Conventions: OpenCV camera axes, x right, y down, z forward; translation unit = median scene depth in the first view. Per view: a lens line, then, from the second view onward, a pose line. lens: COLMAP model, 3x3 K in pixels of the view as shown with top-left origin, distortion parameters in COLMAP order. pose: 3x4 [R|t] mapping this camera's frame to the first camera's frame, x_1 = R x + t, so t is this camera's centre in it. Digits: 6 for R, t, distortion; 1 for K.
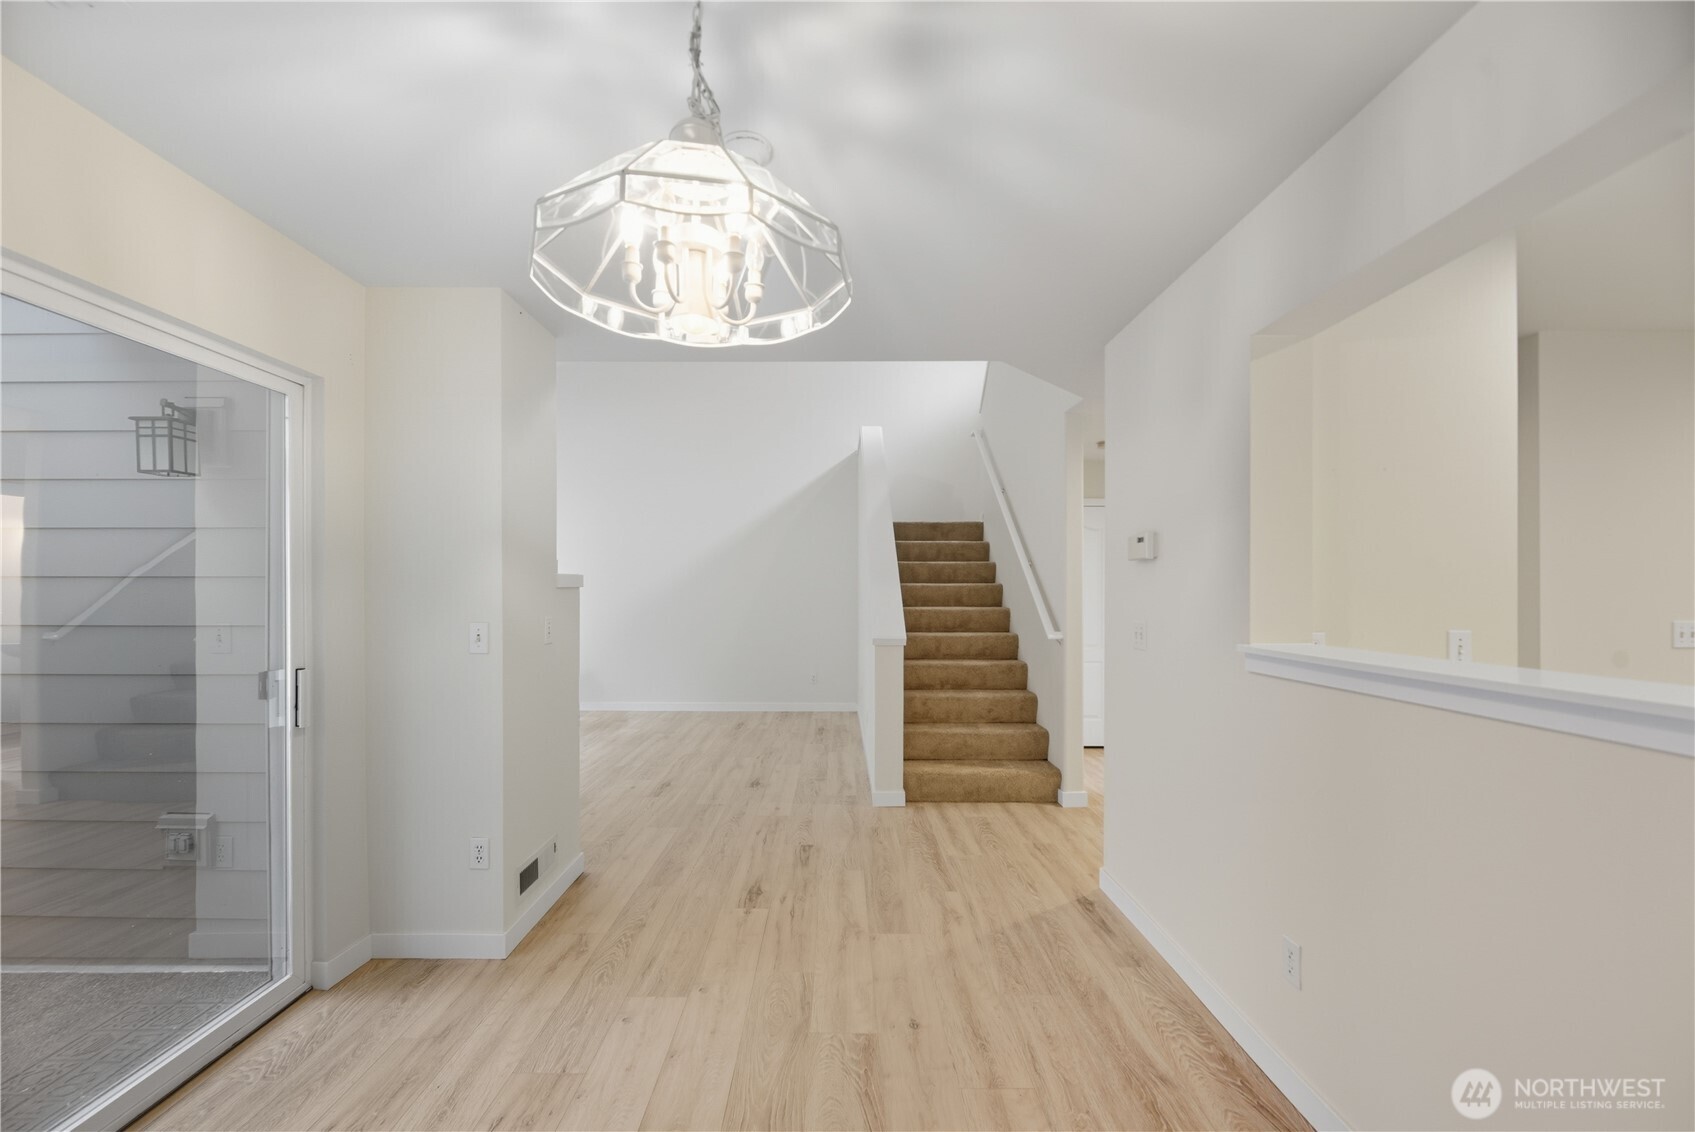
lens RADIAL K [[694.5, 0, 838.0], [0, 694.5, 595.2], [0, 0, 1]] dist [-0.000081, -0.000043]
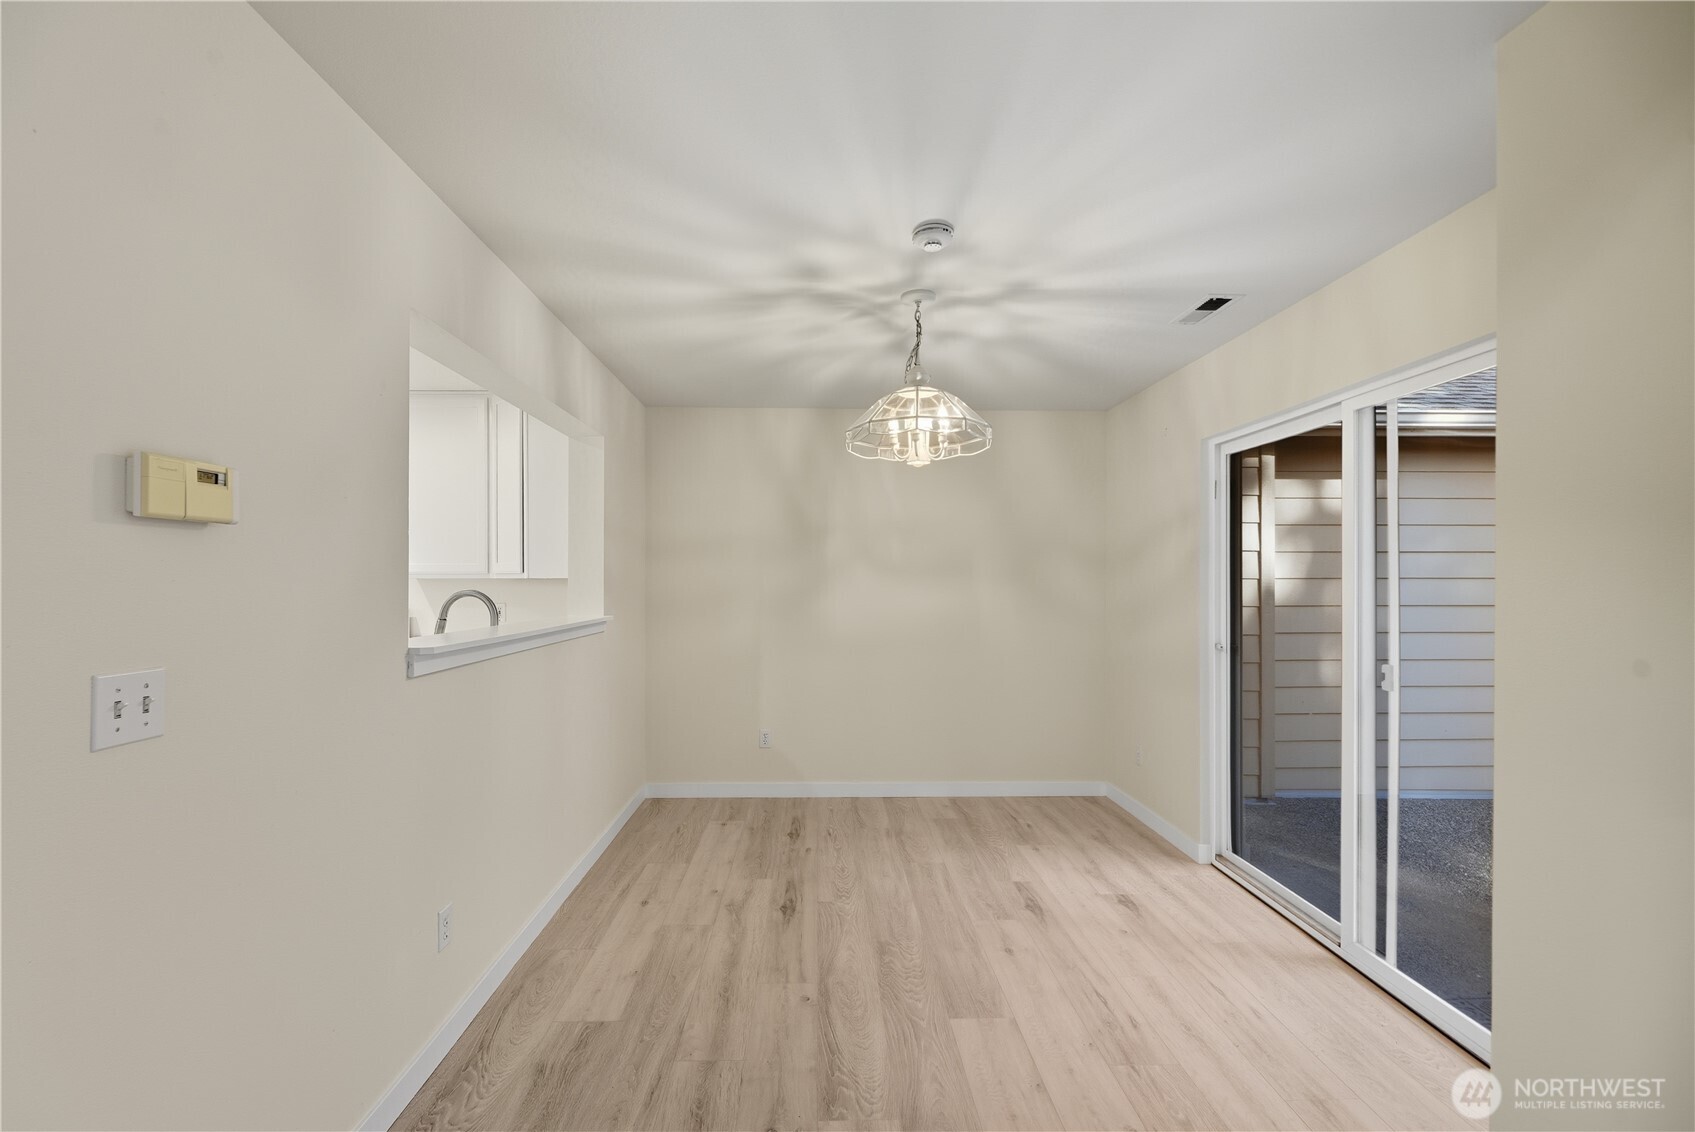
lens RADIAL K [[692.7, 0, 847.4], [0, 692.7, 582.3], [0, 0, 1]] dist [-0.000195, 0.000060]
pose [[-0.998861, -0.003728, -0.047561, 0.069623], [-0.004029, 0.999972, 0.006239, -0.023174], [0.047536, 0.006424, -0.998849, 2.000508]]
